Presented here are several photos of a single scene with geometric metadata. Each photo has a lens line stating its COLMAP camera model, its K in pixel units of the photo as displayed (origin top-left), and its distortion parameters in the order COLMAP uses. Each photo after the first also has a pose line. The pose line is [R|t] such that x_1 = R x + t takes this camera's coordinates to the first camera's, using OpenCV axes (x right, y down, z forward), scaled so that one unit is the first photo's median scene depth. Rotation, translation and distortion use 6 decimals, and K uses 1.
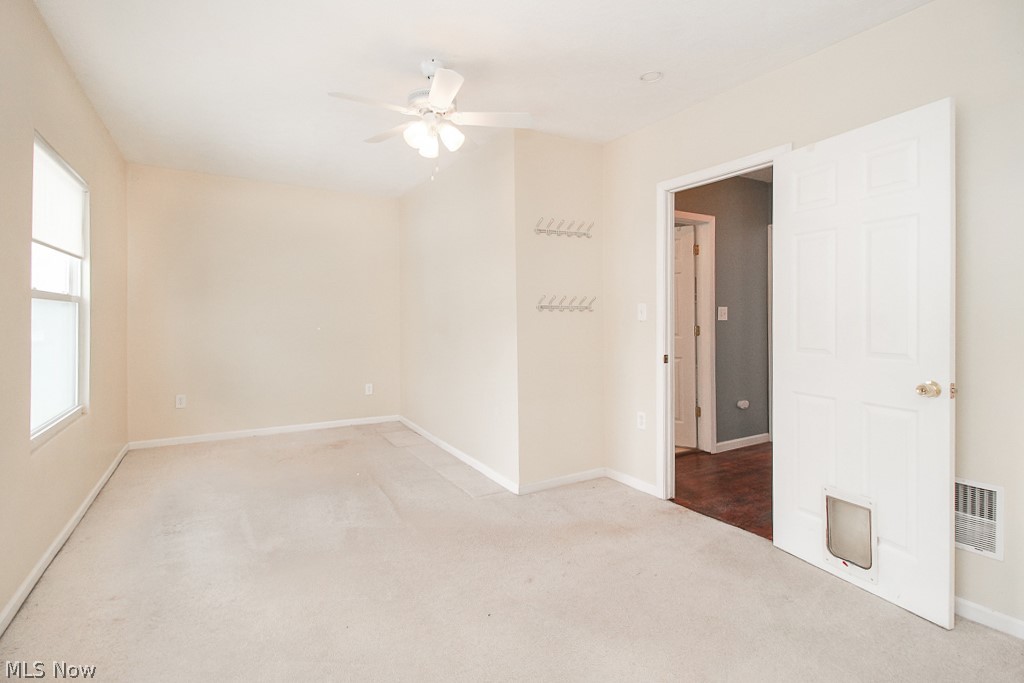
lens RADIAL K [[484.2, 0, 498.8], [0, 484.2, 321.2], [0, 0, 1]] dist [-0.000515, -0.001014]
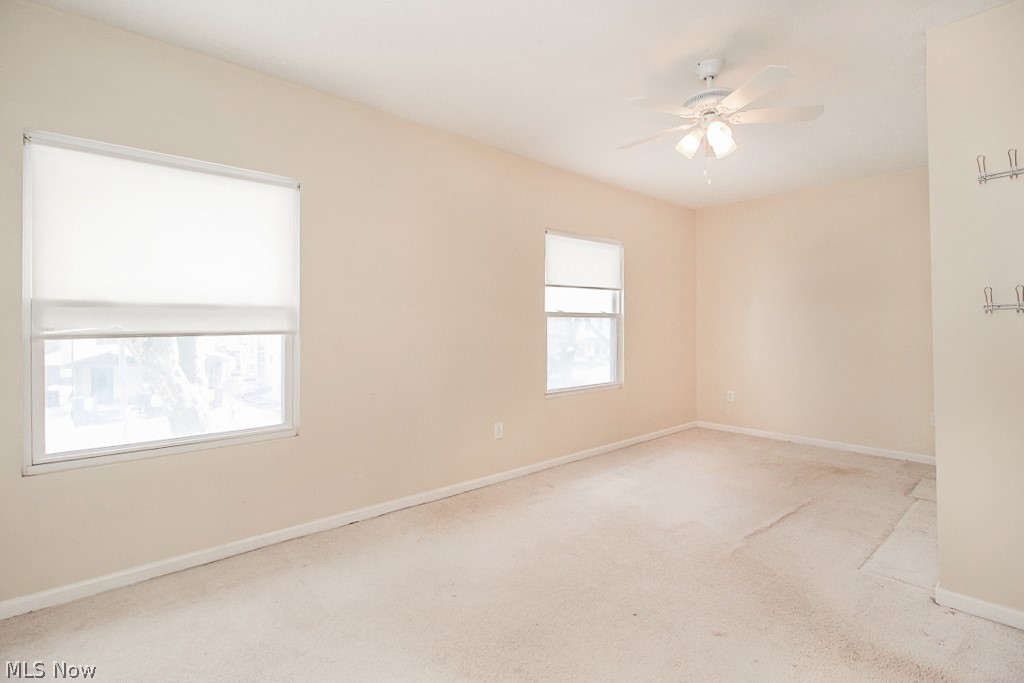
lens RADIAL K [[475.4, 0, 516.0], [0, 475.4, 332.3], [0, 0, 1]] dist [0.001993, -0.000937]
pose [[0.192050, 0.006296, -0.981365, 0.590429], [-0.005519, 0.999971, 0.005335, 0.002973], [0.981370, 0.004392, 0.192079, 0.359874]]
